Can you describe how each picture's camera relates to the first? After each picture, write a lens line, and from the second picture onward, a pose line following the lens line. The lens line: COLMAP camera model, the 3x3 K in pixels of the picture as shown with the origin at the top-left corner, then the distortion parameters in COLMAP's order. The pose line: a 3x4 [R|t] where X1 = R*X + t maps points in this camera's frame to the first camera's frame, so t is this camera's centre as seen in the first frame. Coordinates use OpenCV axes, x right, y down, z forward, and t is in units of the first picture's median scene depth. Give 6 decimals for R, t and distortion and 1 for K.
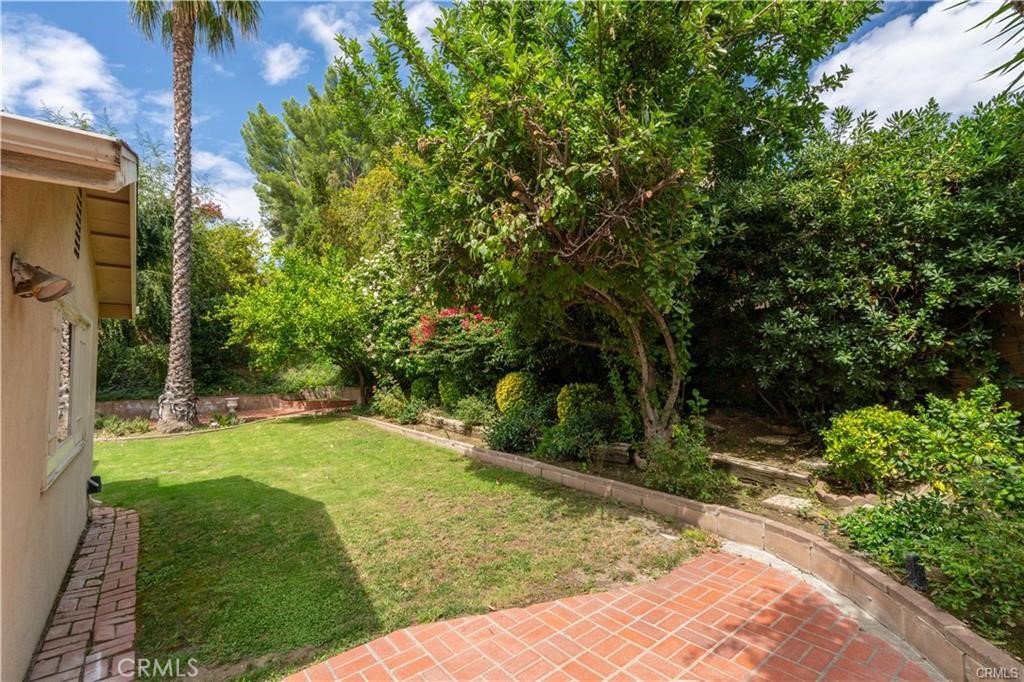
lens RADIAL K [[469.6, 0, 511.1], [0, 469.6, 341.6], [0, 0, 1]] dist [0.002473, -0.001133]
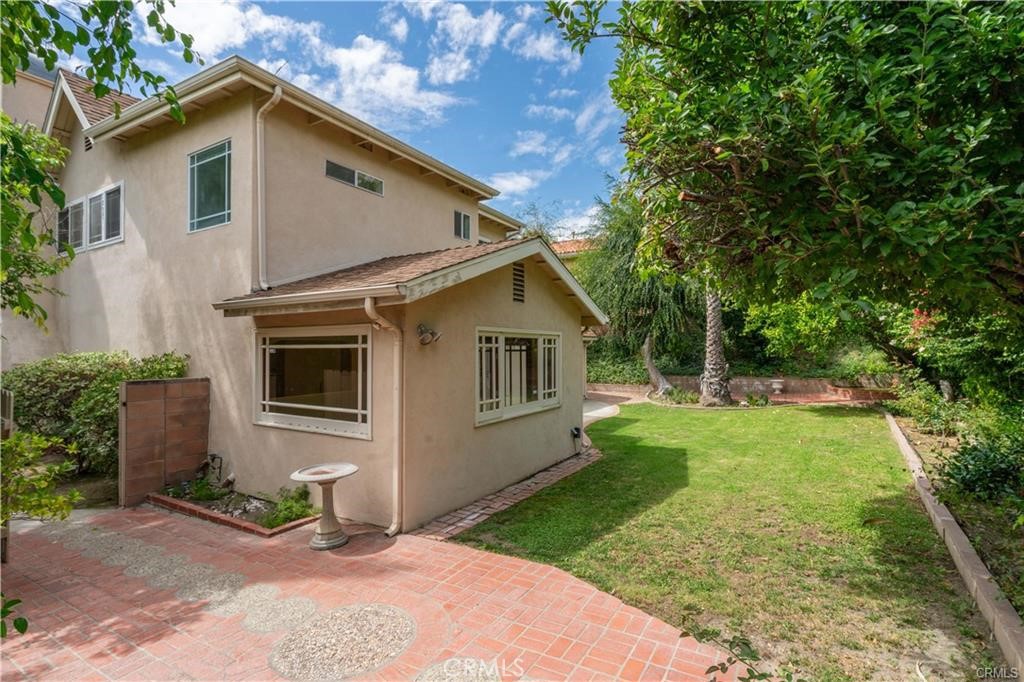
lens RADIAL K [[469.6, 0, 490.2], [0, 469.6, 346.5], [0, 0, 1]] dist [0.002473, -0.001133]
pose [[0.335183, 0.004481, -0.942142, 0.647049], [0.056674, 0.998082, 0.024910, -0.057057], [0.940447, -0.061744, 0.334286, 0.248458]]
